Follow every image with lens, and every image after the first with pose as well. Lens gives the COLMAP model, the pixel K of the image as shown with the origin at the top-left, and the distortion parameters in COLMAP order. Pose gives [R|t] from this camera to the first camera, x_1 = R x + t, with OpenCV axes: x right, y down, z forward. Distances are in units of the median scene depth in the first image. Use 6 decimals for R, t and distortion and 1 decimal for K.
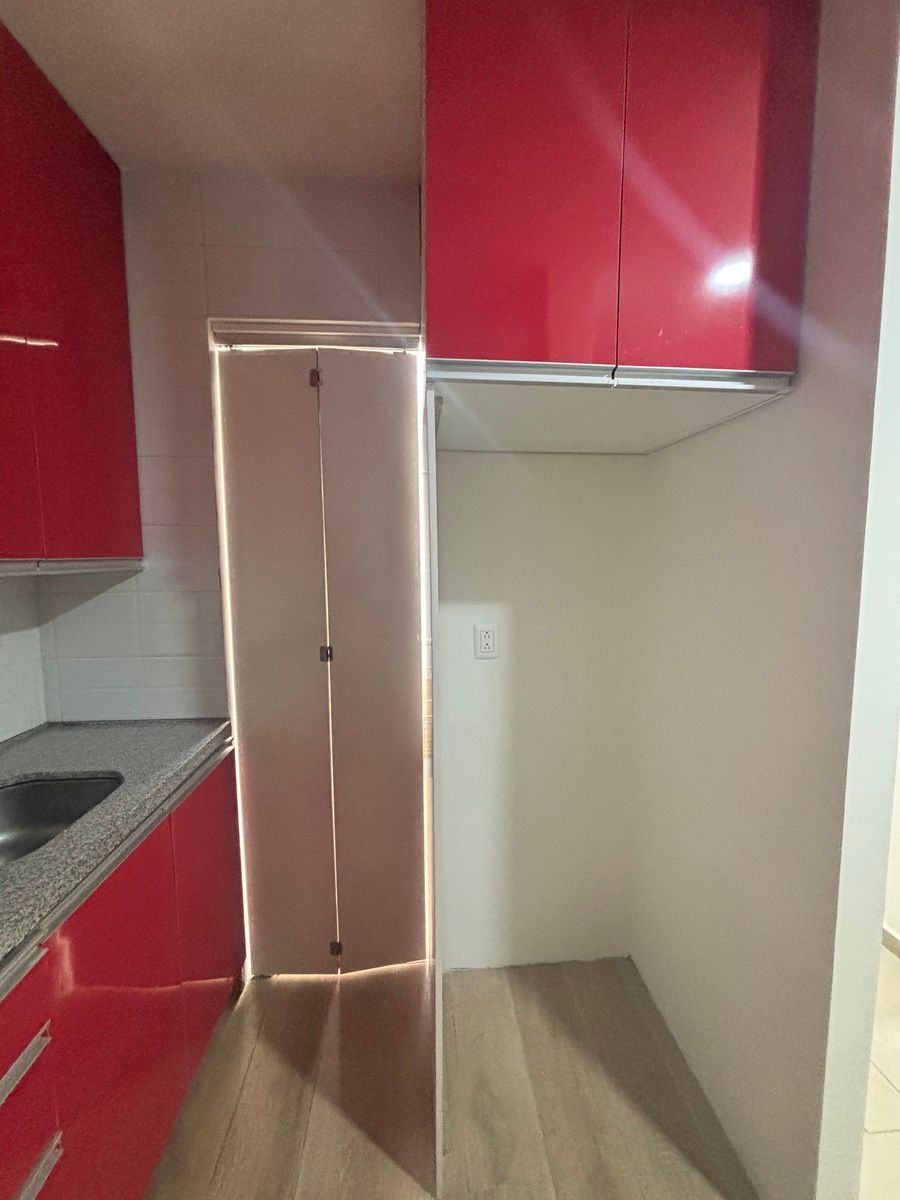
lens RADIAL K [[478.6, 0, 449.5], [0, 478.6, 603.0], [0, 0, 1]] dist [-0.002190, -0.000287]
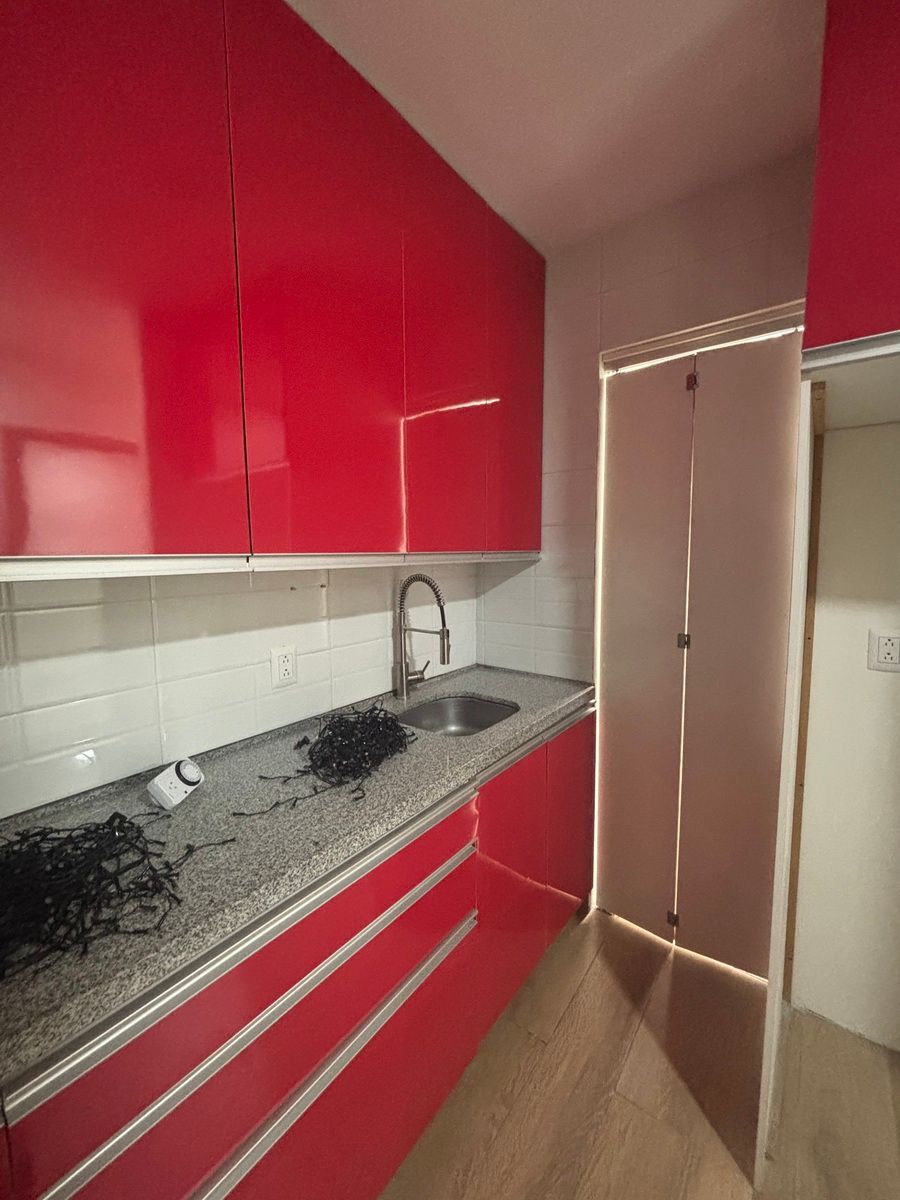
lens RADIAL K [[478.6, 0, 456.3], [0, 478.6, 597.5], [0, 0, 1]] dist [-0.002190, -0.000287]
pose [[0.747361, 0.061737, -0.661544, 0.065324], [-0.062899, 0.997776, 0.022057, 0.019076], [0.661435, 0.025126, 0.749582, -0.140061]]
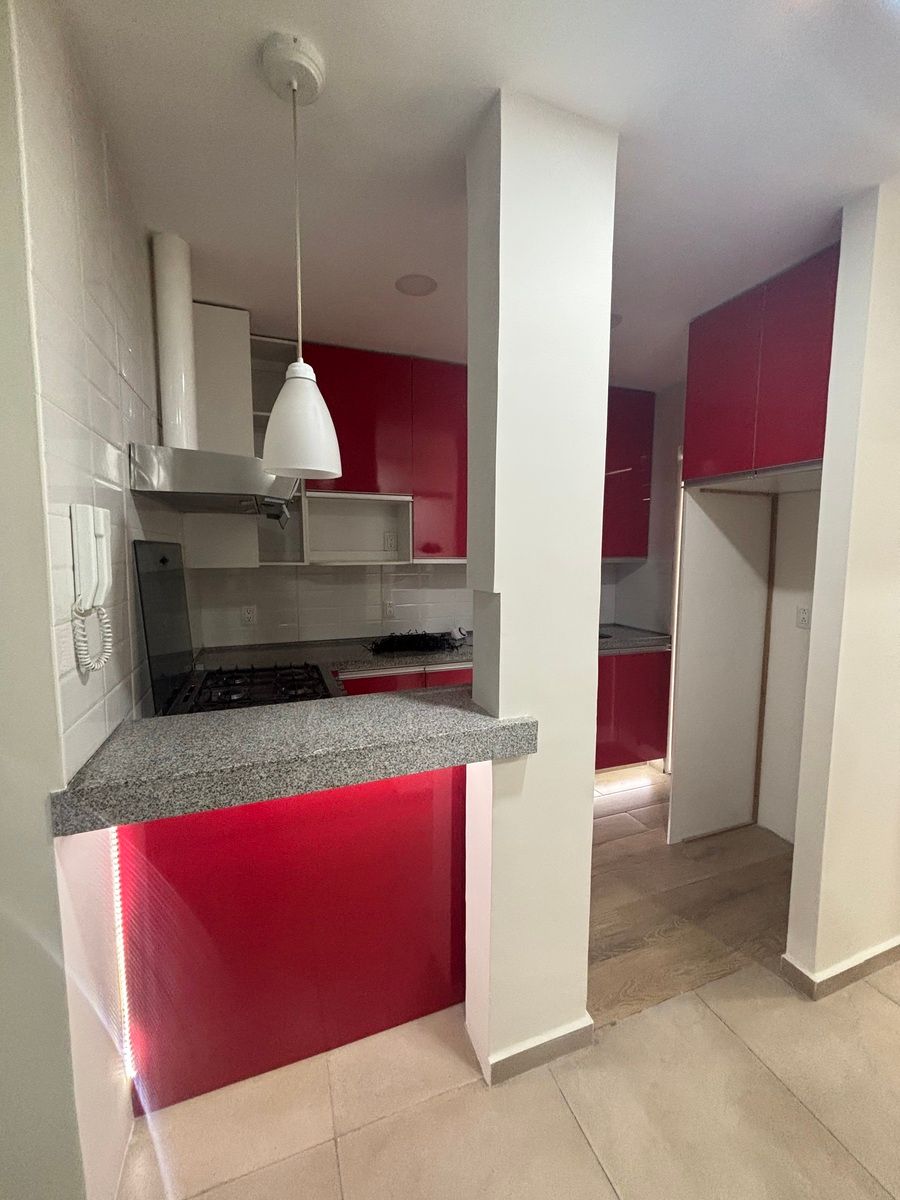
lens RADIAL K [[478.6, 0, 452.7], [0, 478.6, 599.3], [0, 0, 1]] dist [-0.002190, -0.000287]
pose [[0.280212, 0.098348, -0.954887, 1.240337], [-0.103948, 0.991997, 0.071666, 0.035924], [0.954294, 0.079177, 0.288192, -0.503295]]
